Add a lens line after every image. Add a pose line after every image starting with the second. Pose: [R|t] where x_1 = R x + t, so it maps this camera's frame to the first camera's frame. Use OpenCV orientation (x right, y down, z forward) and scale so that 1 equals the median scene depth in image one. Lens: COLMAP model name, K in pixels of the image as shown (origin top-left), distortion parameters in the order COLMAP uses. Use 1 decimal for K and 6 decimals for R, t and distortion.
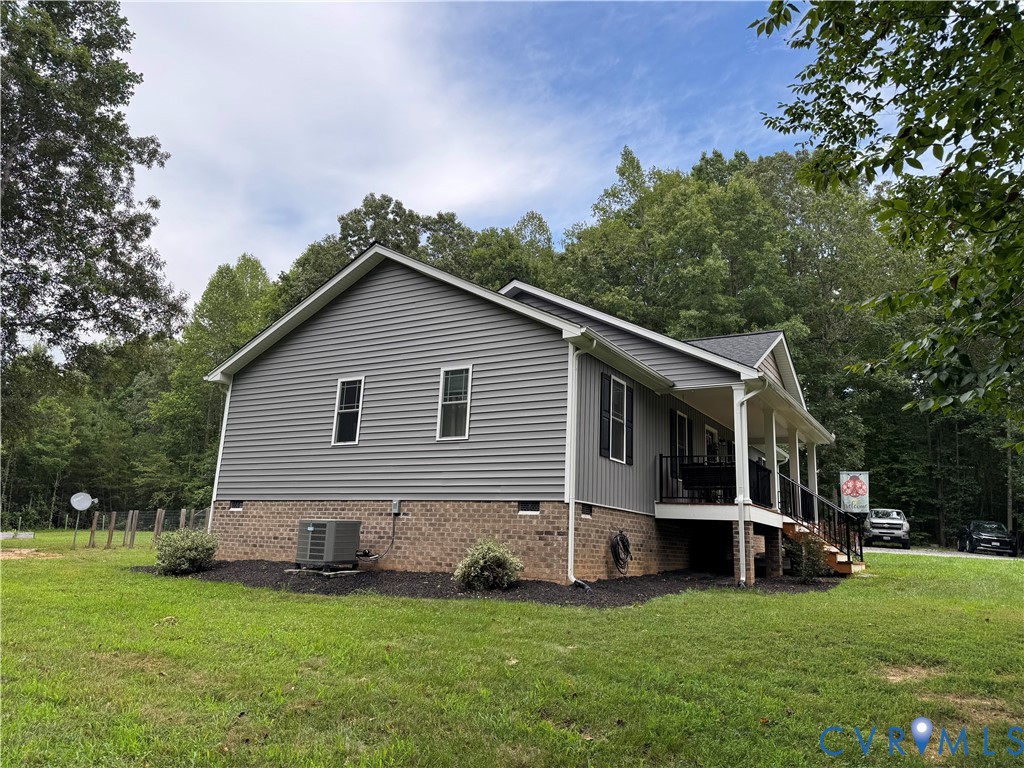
lens RADIAL K [[726.3, 0, 512.6], [0, 726.3, 382.5], [0, 0, 1]] dist [0.003616, 0.000327]
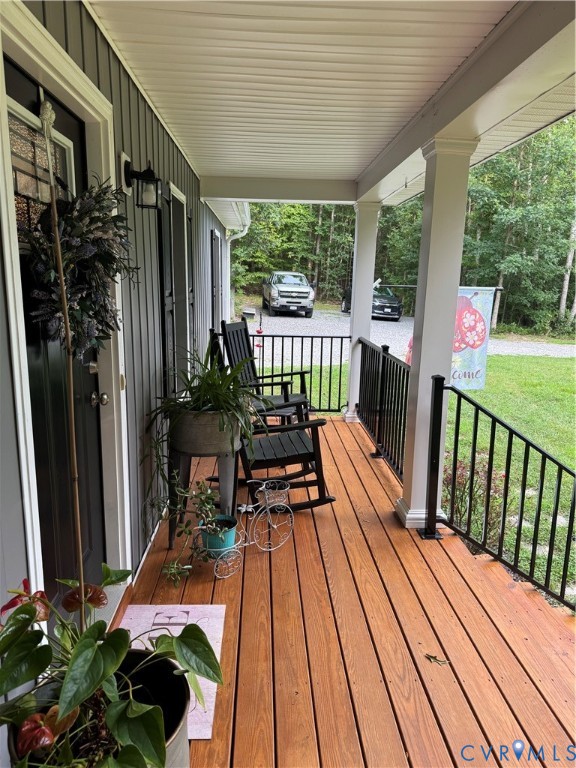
lens RADIAL K [[544.8, 0, 287.8], [0, 544.8, 384.9], [0, 0, 1]] dist [0.003616, 0.000327]
pose [[0.827660, -0.133148, 0.545207, 0.128117], [-0.110382, 0.913857, 0.390745, 0.038038], [-0.550268, -0.383585, 0.741665, 0.463702]]
